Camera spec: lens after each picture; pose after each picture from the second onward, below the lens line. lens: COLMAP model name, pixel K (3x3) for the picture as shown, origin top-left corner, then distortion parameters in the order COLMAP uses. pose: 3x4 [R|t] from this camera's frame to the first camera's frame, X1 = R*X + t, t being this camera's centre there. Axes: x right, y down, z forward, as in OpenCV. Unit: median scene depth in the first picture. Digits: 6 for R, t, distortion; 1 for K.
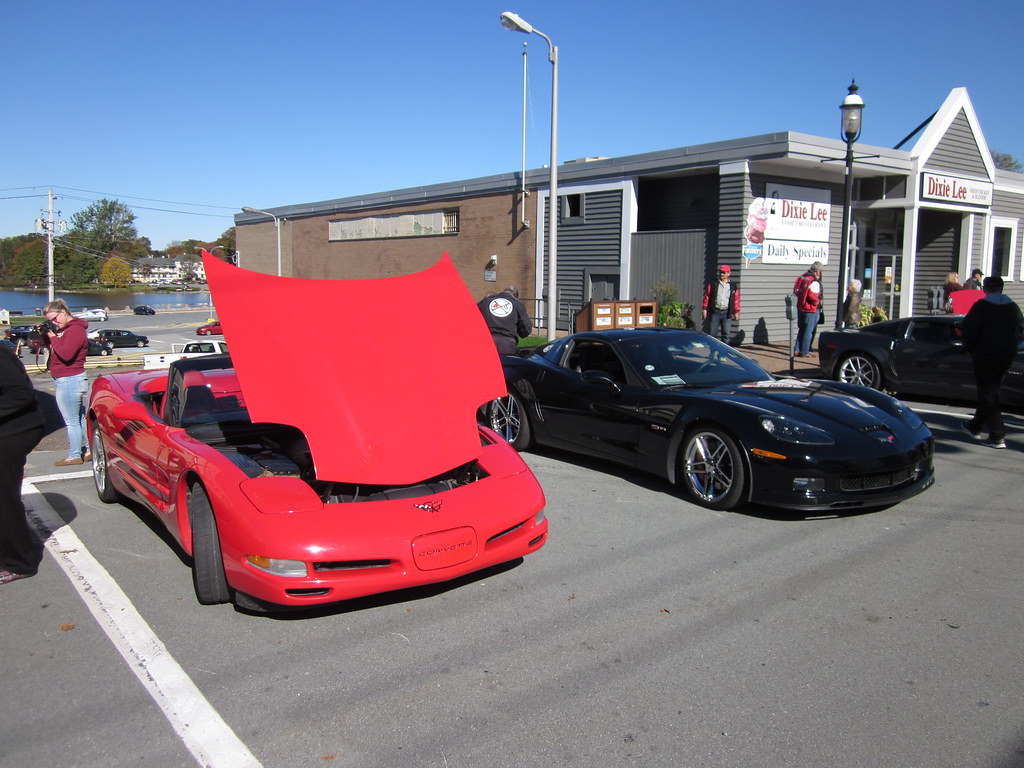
lens RADIAL K [[851.1, 0, 512.0], [0, 851.1, 384.0], [0, 0, 1]] dist [-0.049110, 0.025136]
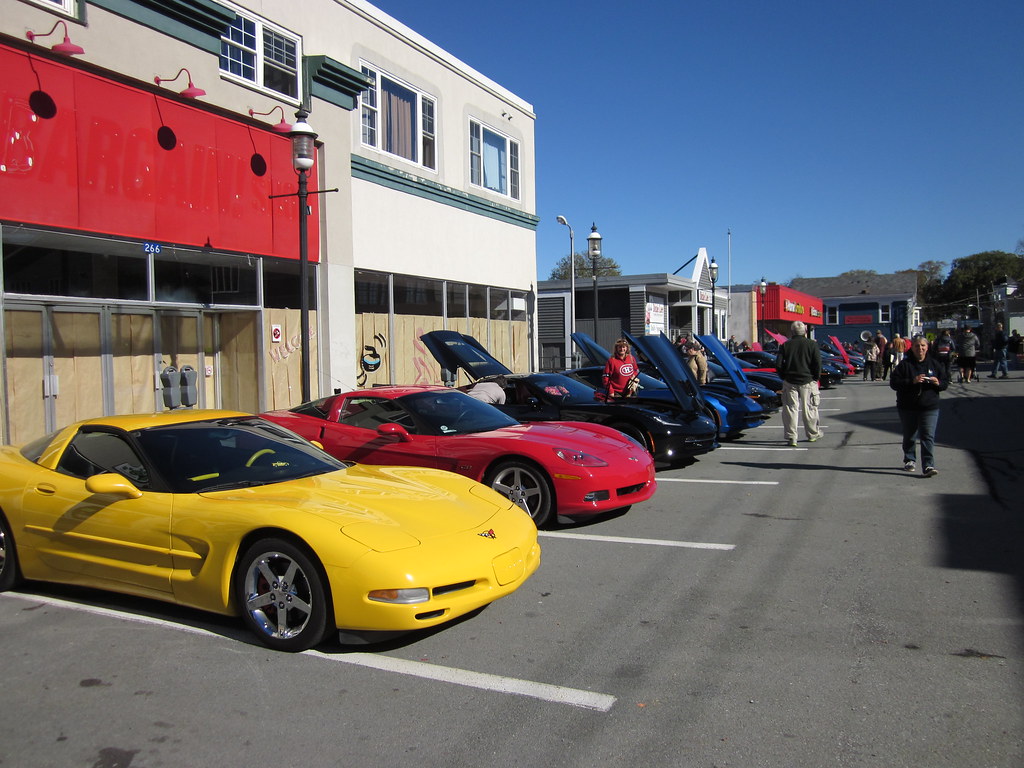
lens RADIAL K [[851.1, 0, 512.0], [0, 851.1, 384.0], [0, 0, 1]] dist [-0.049110, 0.025136]
pose [[0.878182, -0.045339, 0.476174, -0.917986], [0.089899, 0.993402, -0.071210, 0.087124], [-0.469803, 0.105343, 0.876463, -0.591878]]
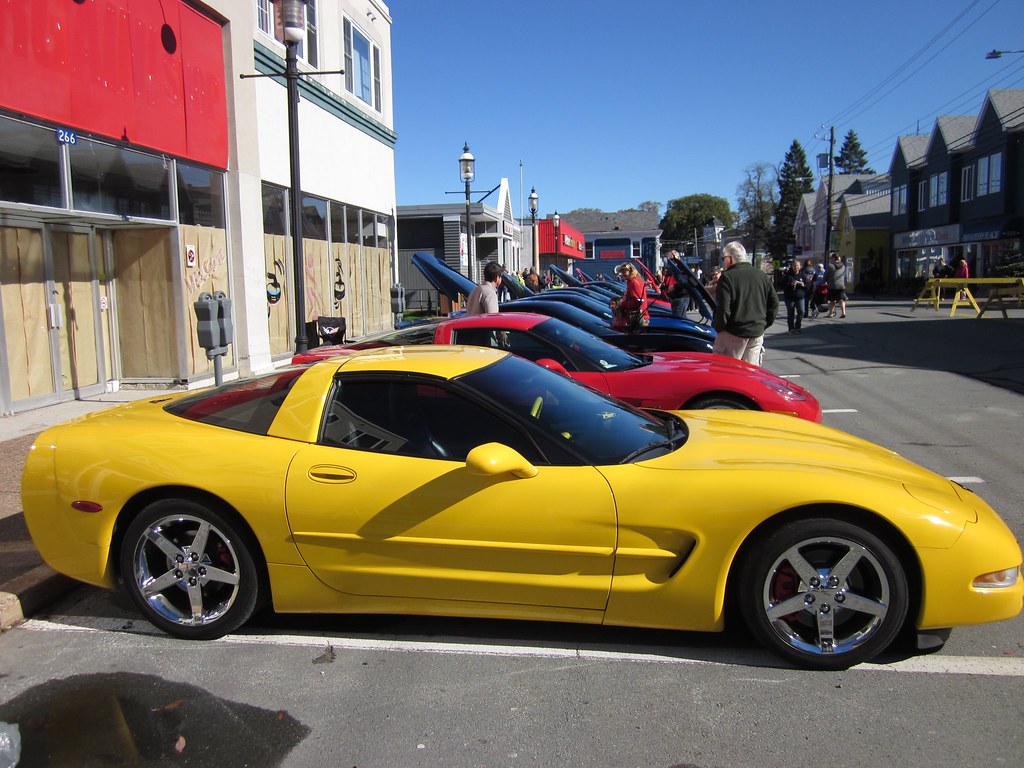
lens RADIAL K [[853.8, 0, 512.0], [0, 853.8, 384.0], [0, 0, 1]] dist [-0.051681, 0.013059]
pose [[0.685720, -0.111116, 0.719334, -1.025325], [0.122044, 0.991840, 0.036869, 0.067140], [-0.717561, 0.062509, 0.693685, -0.422649]]
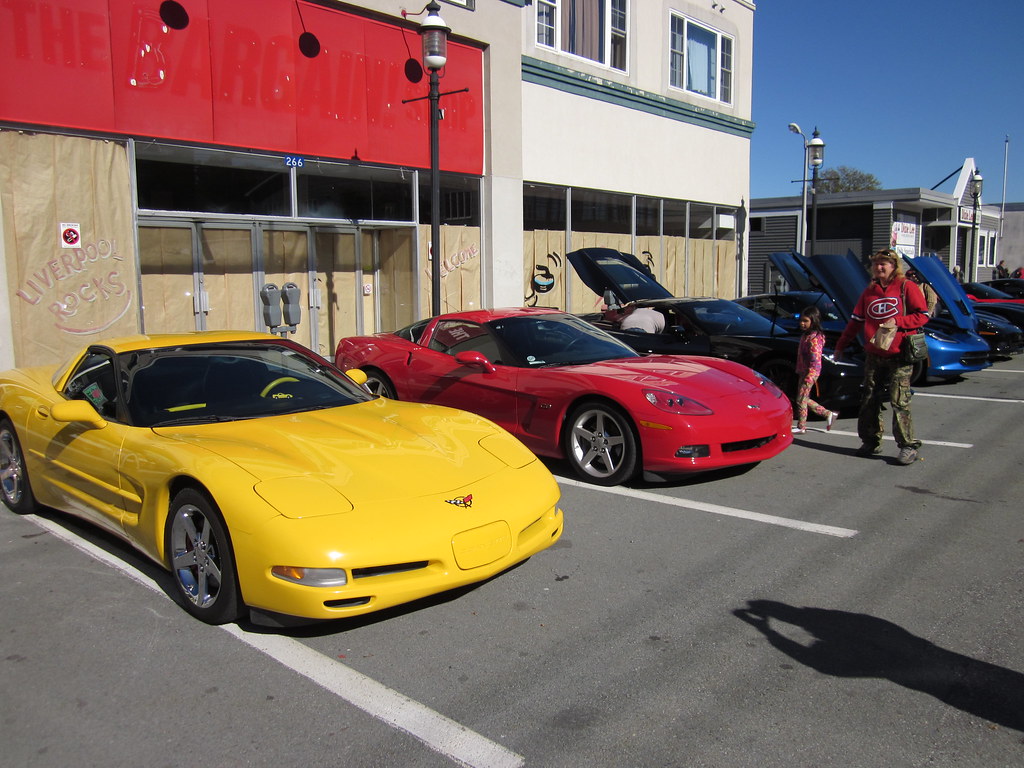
lens RADIAL K [[851.1, 0, 512.0], [0, 851.1, 384.0], [0, 0, 1]] dist [-0.049110, 0.025136]
pose [[0.977793, -0.044537, 0.204784, -0.831673], [0.045760, 0.998952, -0.001242, 0.086475], [-0.204514, 0.010585, 0.978806, -0.556899]]
